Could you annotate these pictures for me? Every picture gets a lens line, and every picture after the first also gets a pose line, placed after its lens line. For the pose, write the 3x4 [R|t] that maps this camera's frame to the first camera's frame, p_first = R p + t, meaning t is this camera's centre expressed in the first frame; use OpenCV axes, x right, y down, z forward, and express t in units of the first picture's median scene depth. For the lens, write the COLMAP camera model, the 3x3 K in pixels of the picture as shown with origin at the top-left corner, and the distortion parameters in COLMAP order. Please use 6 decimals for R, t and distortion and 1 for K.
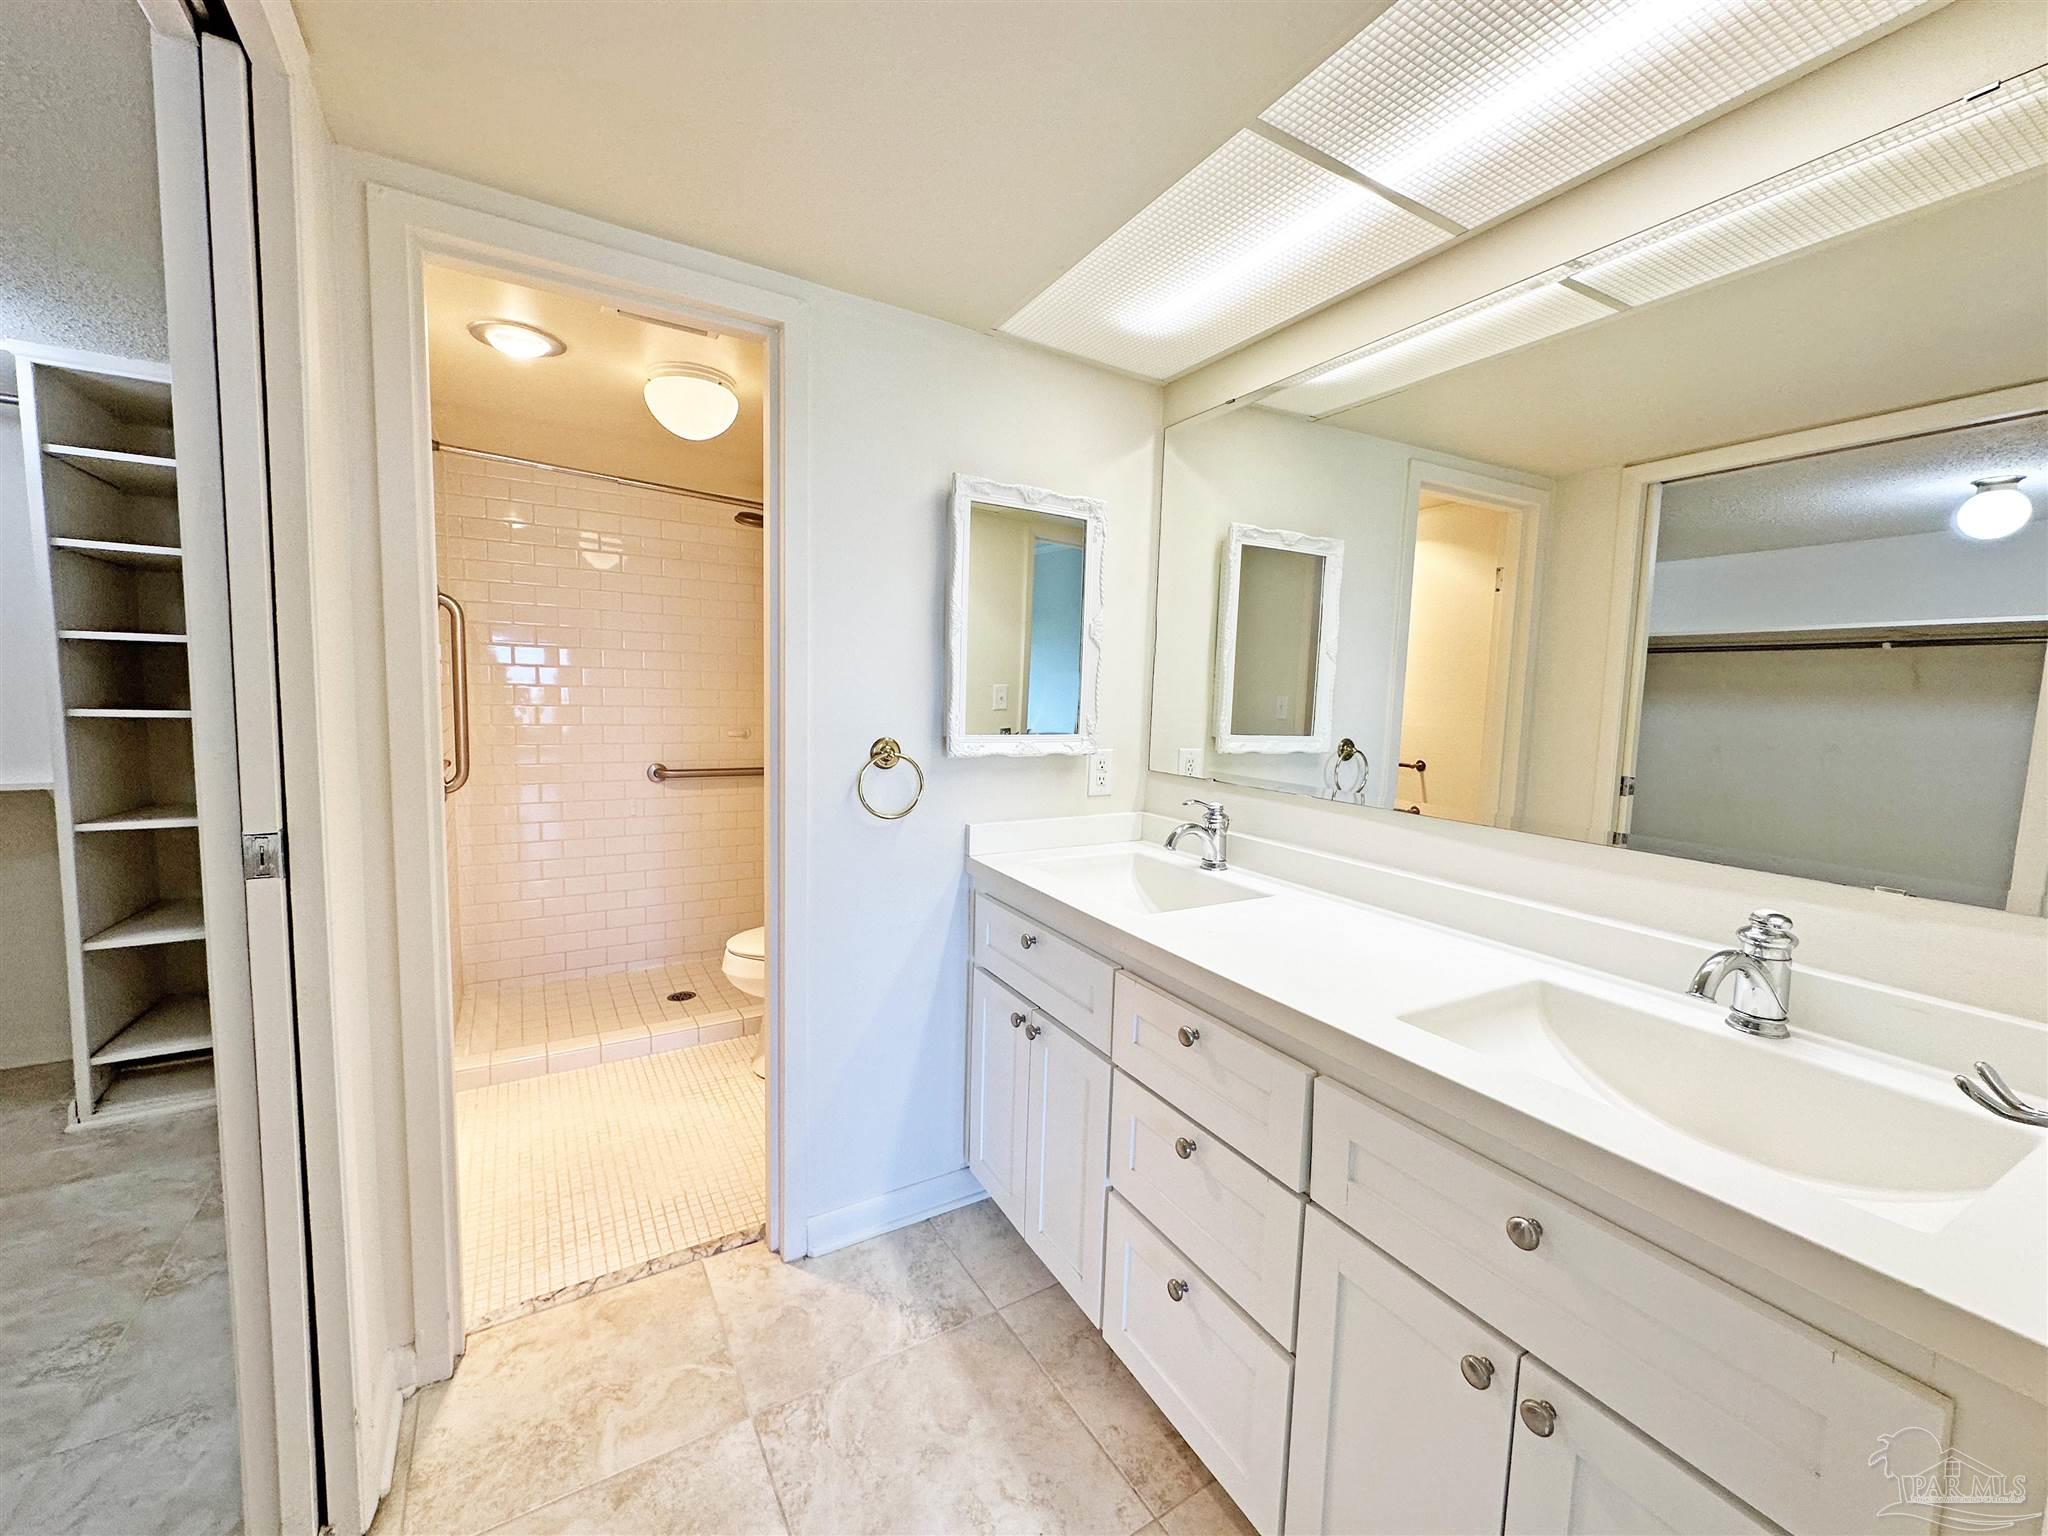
lens RADIAL K [[836.6, 0, 1016.2], [0, 836.6, 757.7], [0, 0, 1]] dist [0.002590, 0.000734]
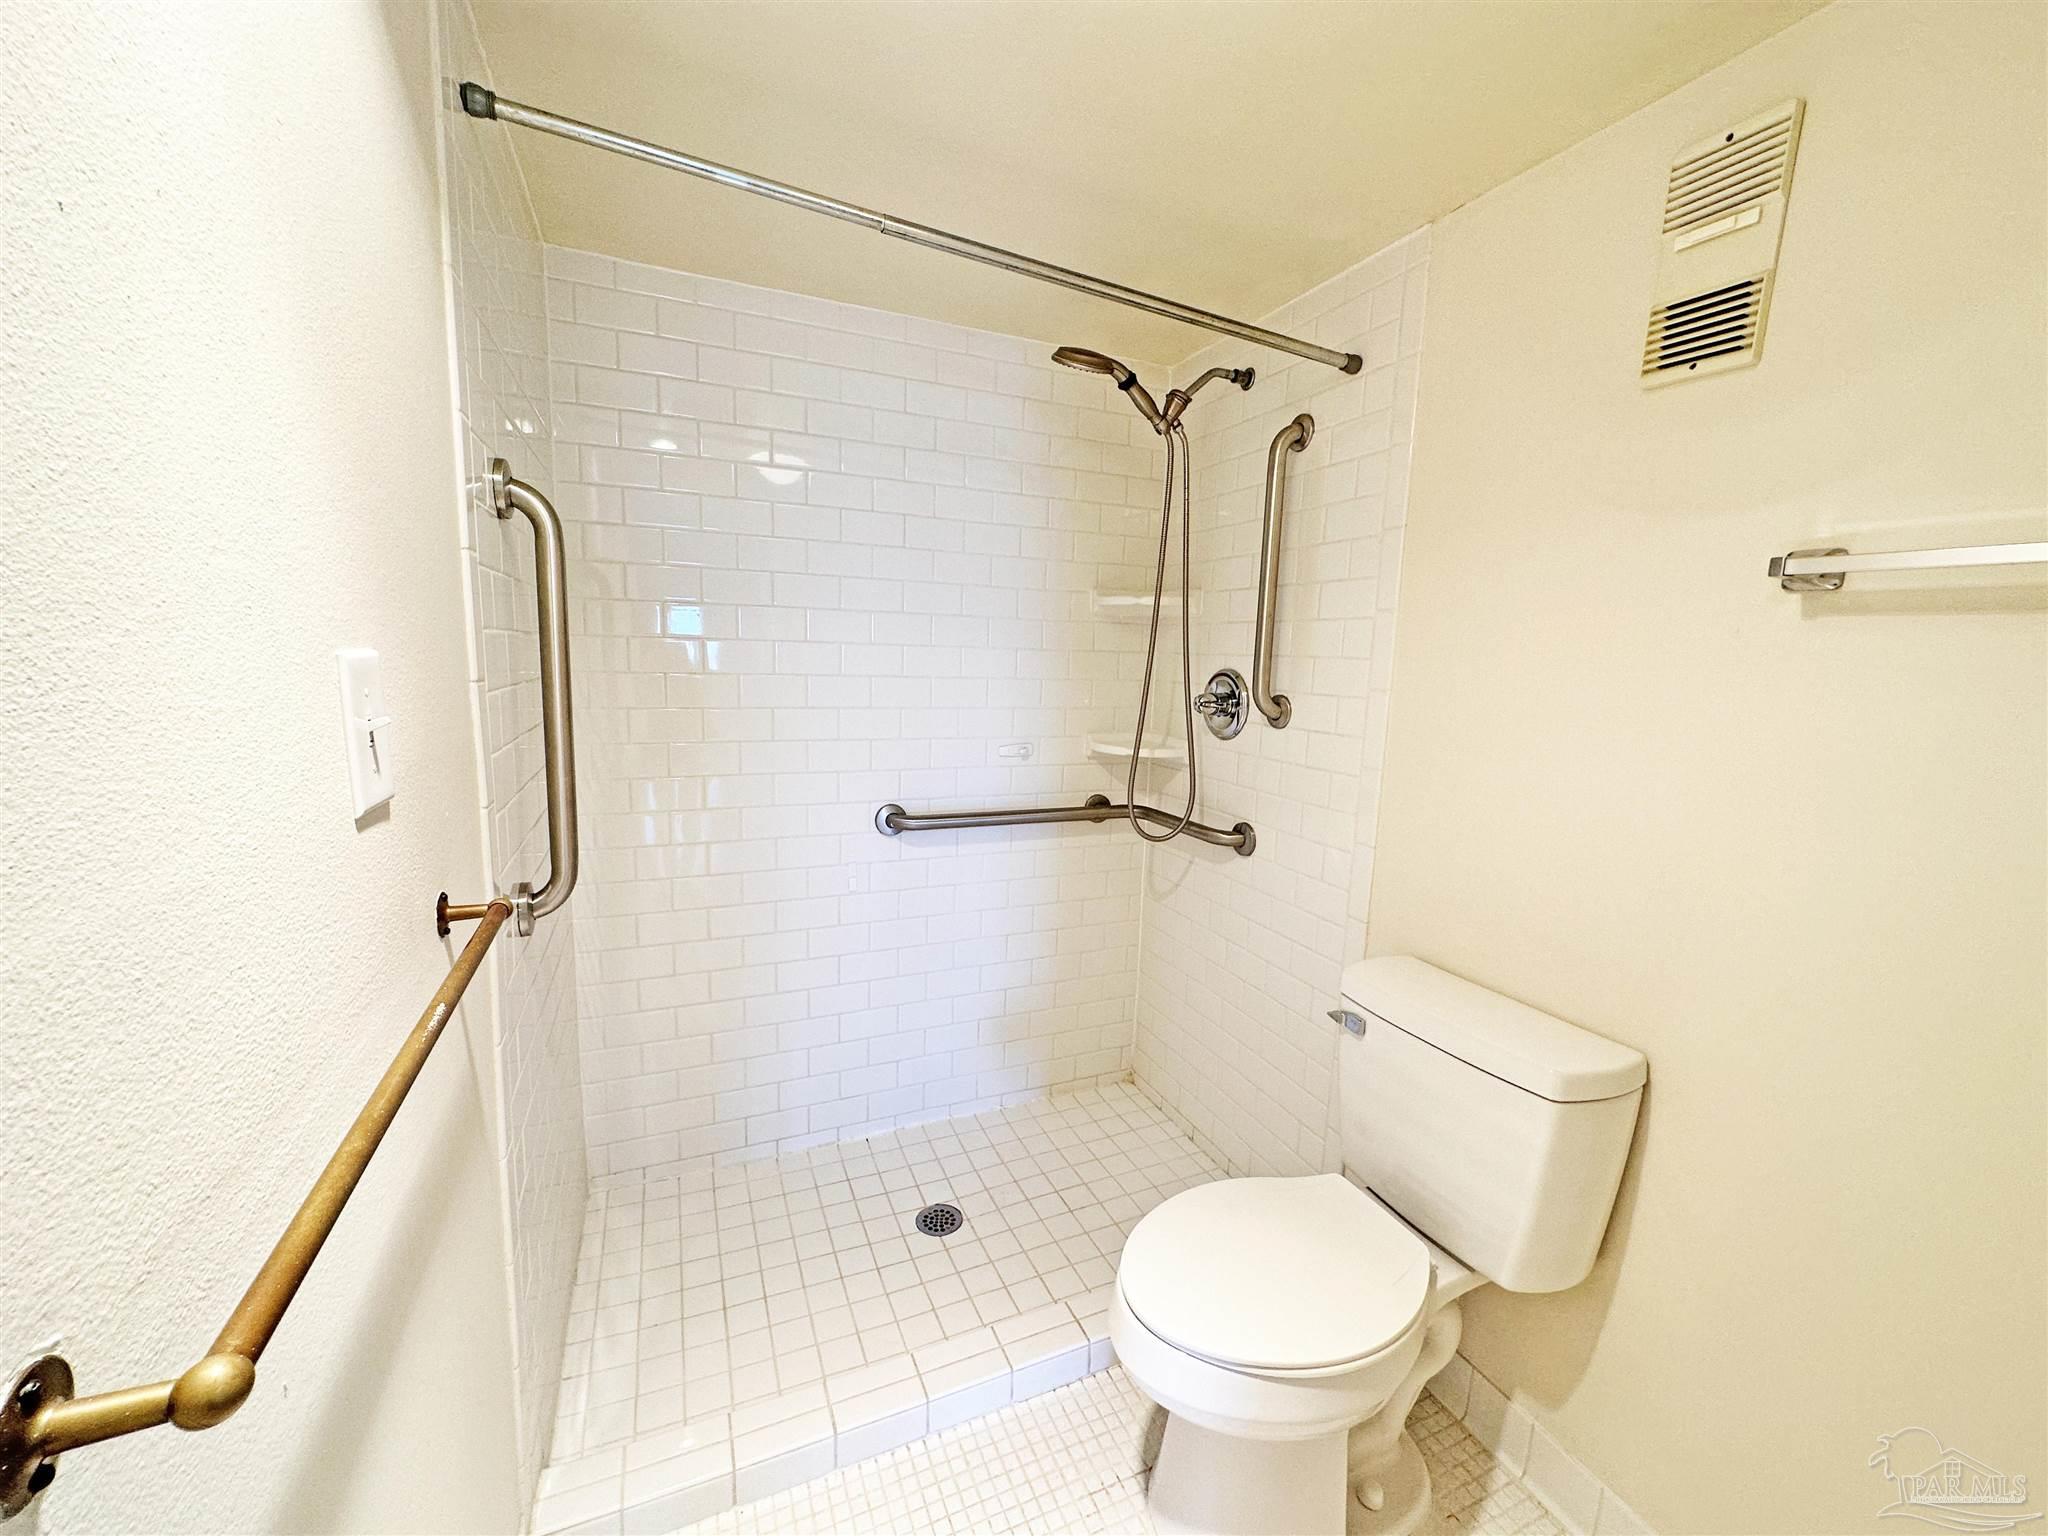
lens RADIAL K [[836.6, 0, 1015.2], [0, 836.6, 772.4], [0, 0, 1]] dist [0.002590, 0.000734]
pose [[0.989717, 0.029696, -0.139921, -0.355263], [-0.020962, 0.997762, 0.063489, -0.074456], [0.141494, -0.059903, 0.988125, 0.588844]]
